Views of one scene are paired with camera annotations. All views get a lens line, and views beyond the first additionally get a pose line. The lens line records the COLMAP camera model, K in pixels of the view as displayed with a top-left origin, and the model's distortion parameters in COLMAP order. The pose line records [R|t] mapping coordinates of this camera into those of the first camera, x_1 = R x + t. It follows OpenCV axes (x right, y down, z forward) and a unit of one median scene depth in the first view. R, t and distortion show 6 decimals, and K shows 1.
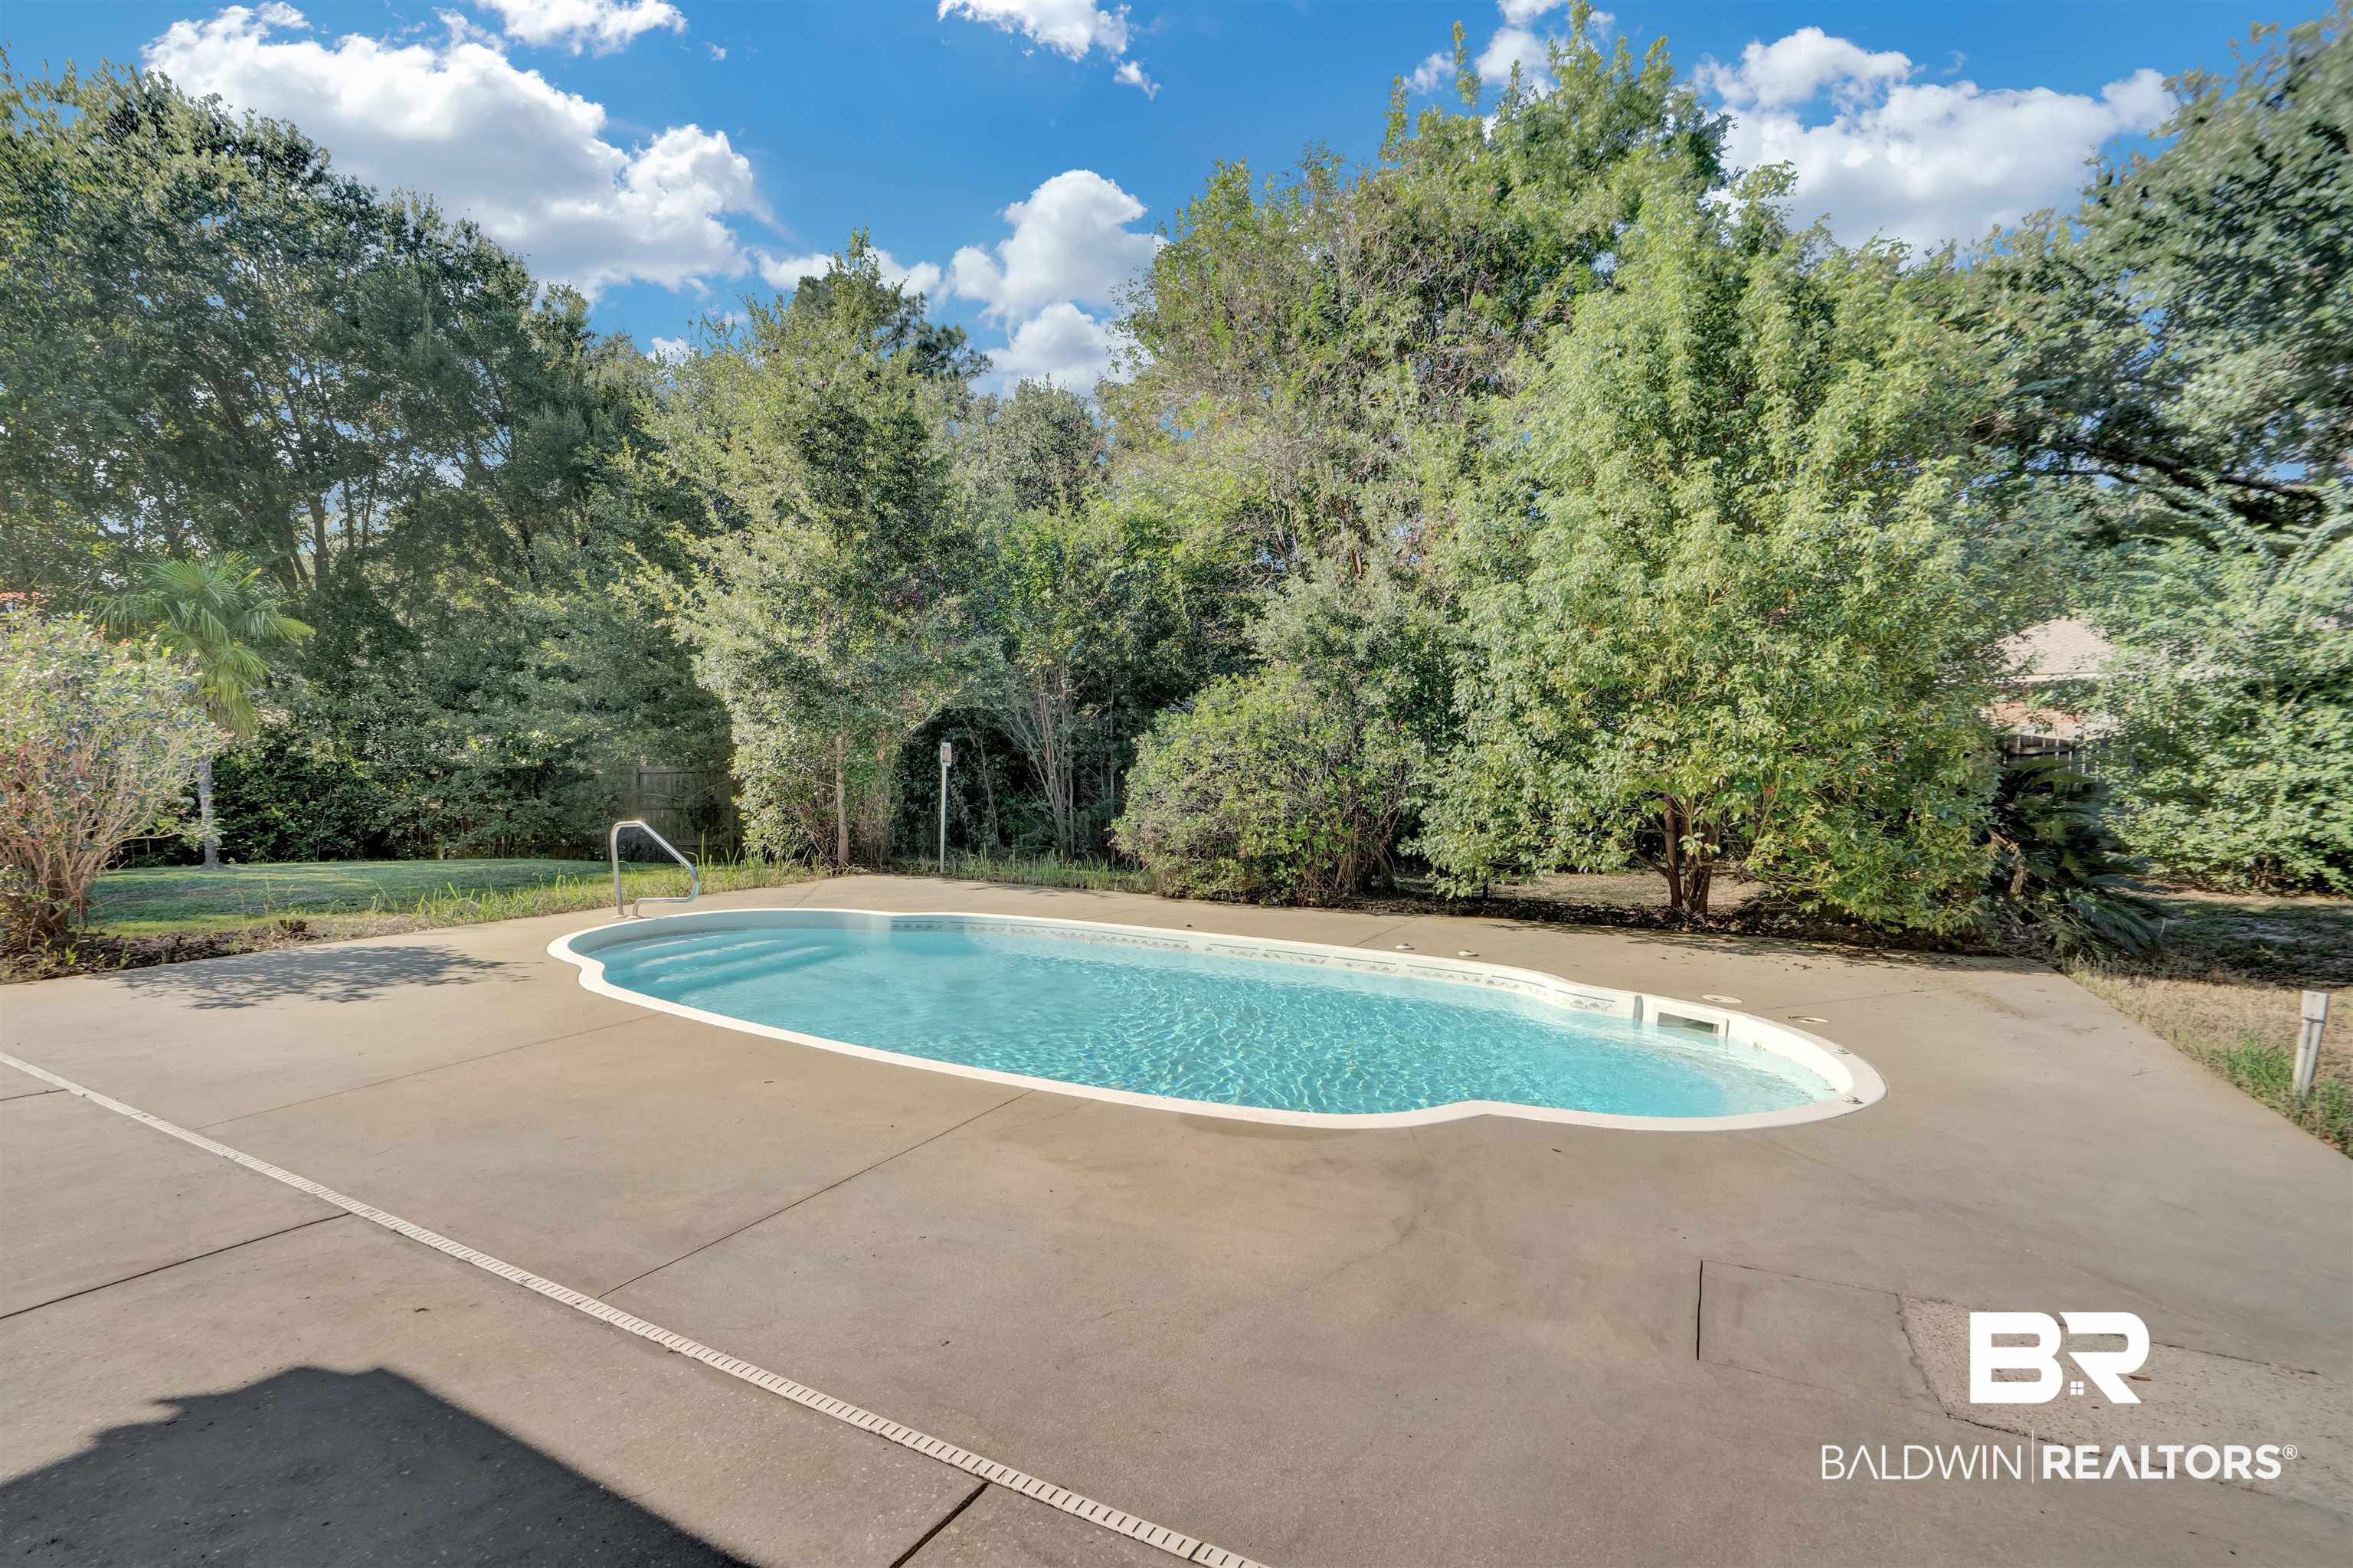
lens RADIAL K [[1088.2, 0, 1168.9], [0, 1088.2, 784.5], [0, 0, 1]] dist [-0.050622, 0.015069]
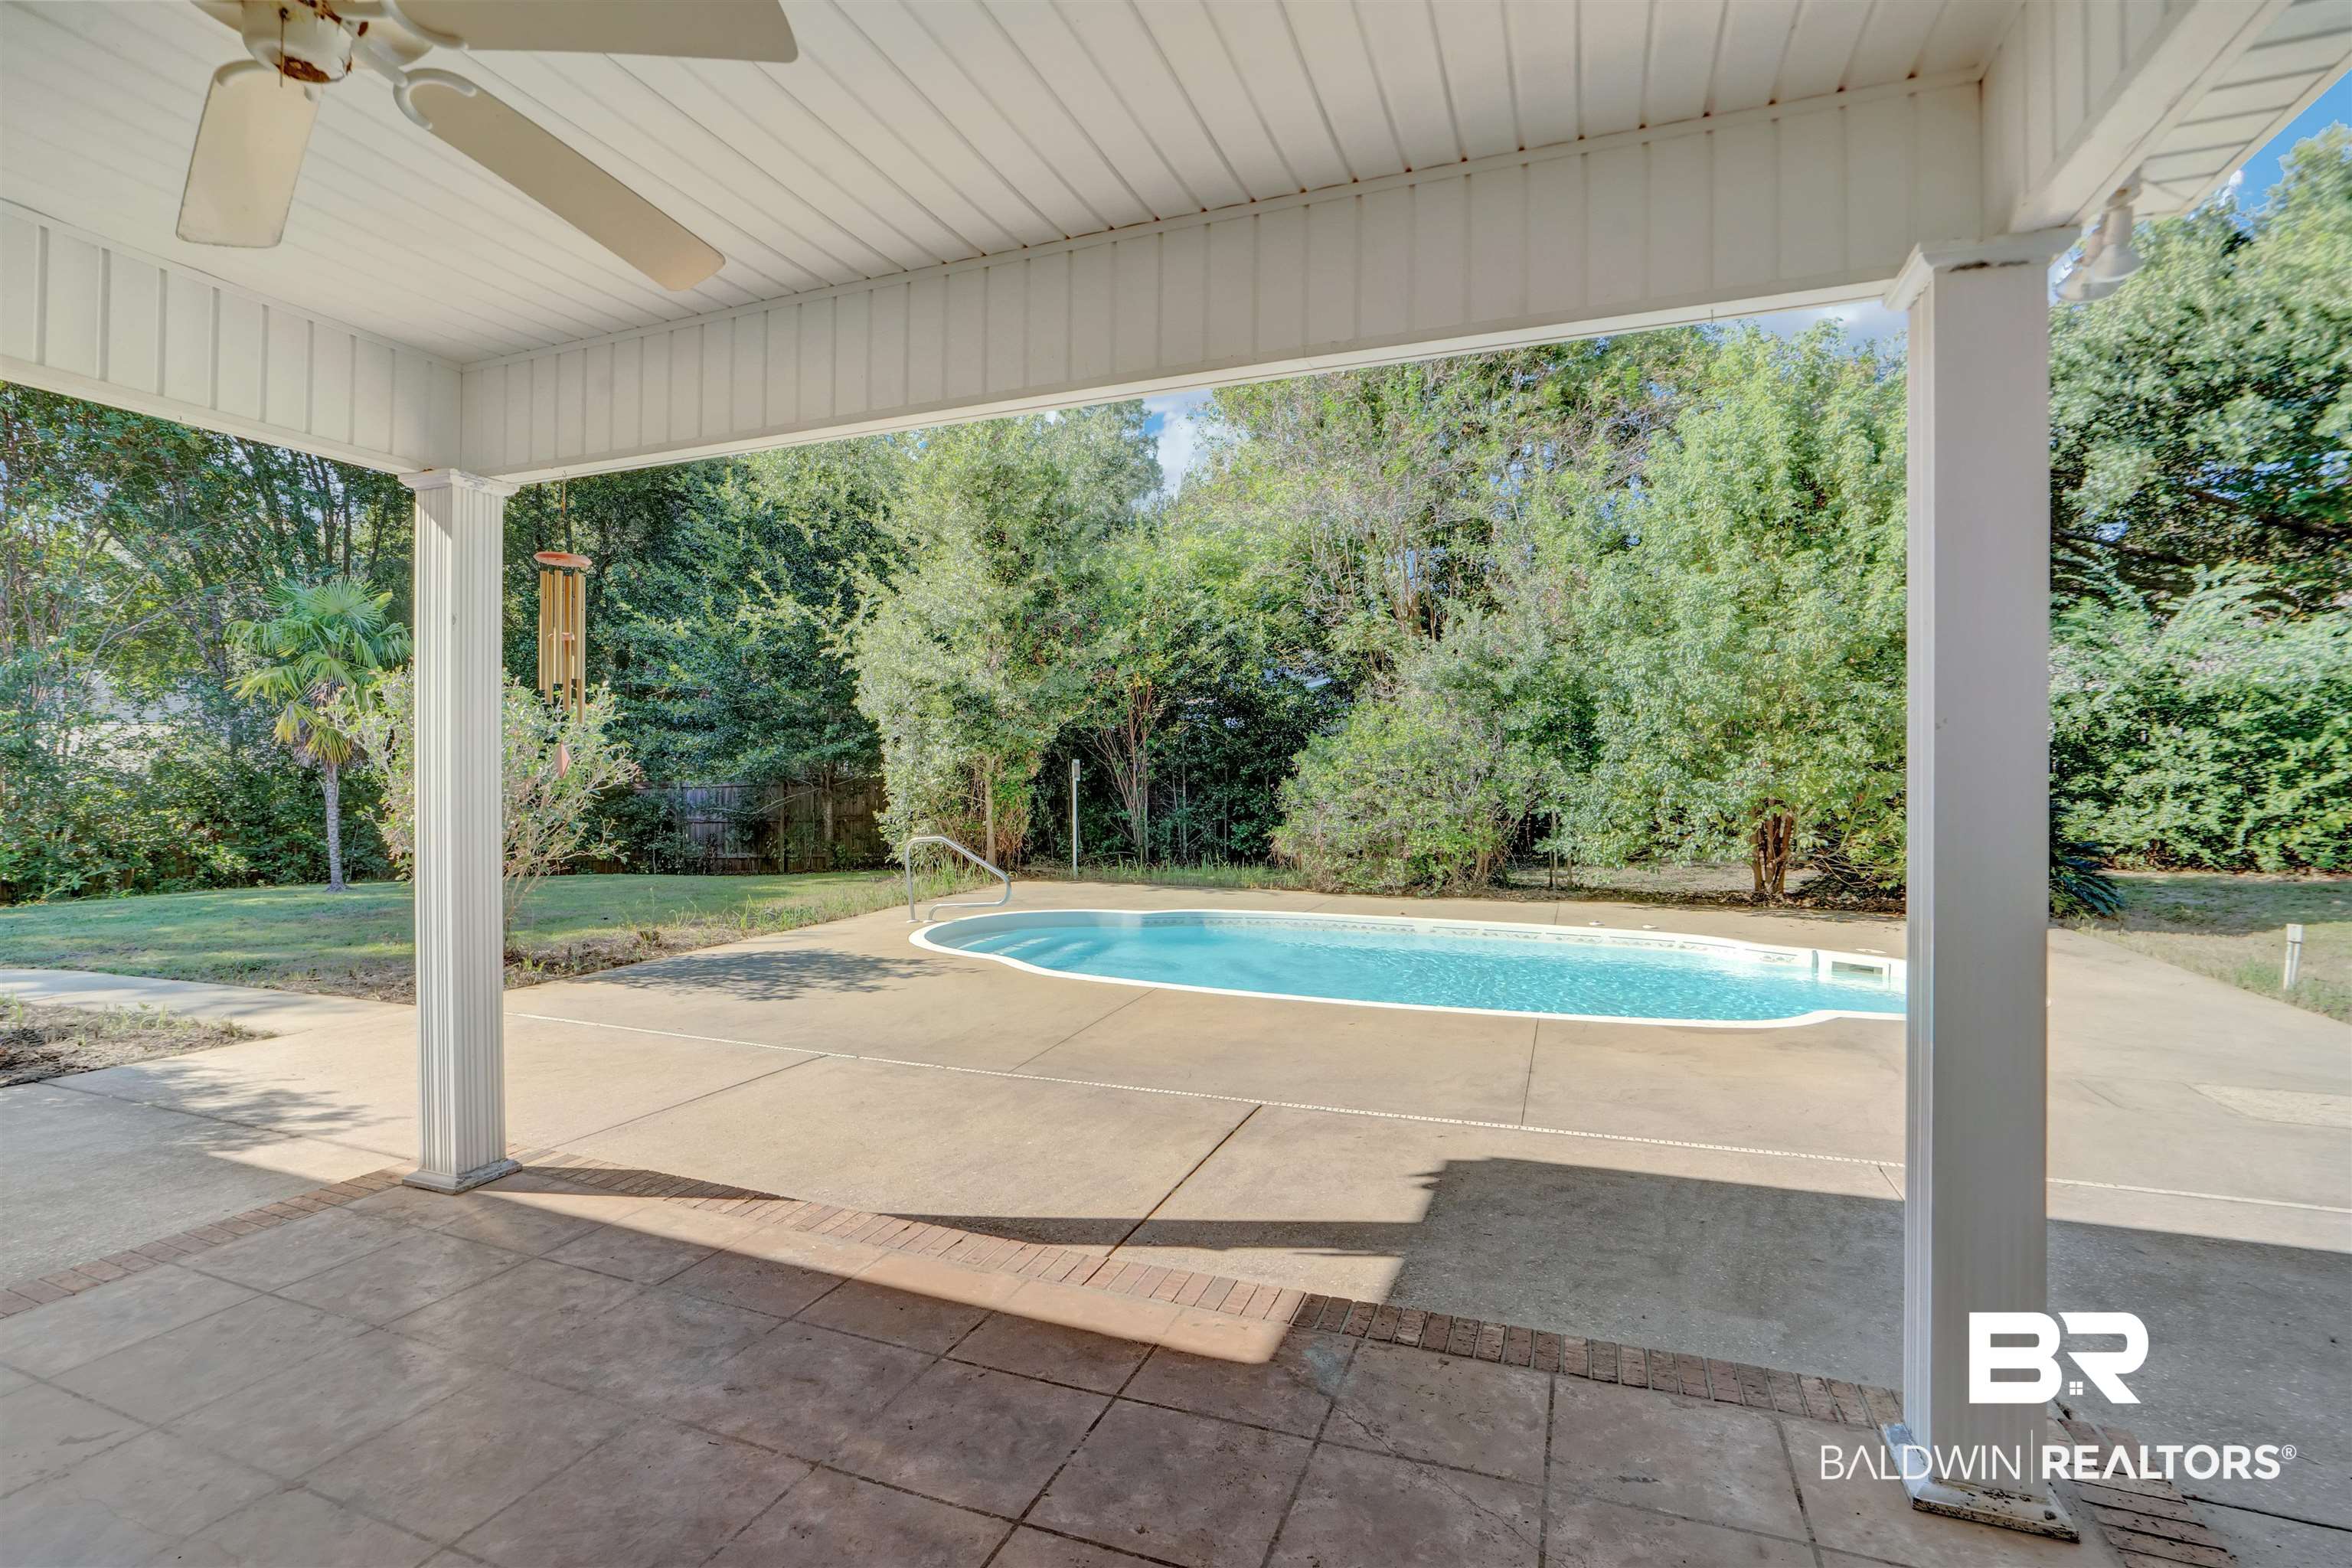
lens RADIAL K [[1087.7, 0, 1183.7], [0, 1087.7, 760.8], [0, 0, 1]] dist [-0.050622, 0.015069]
pose [[0.991968, -0.007400, 0.126274, -0.339699], [0.010506, 0.999658, -0.023955, -0.013733], [-0.126053, 0.025089, 0.991706, -0.163367]]
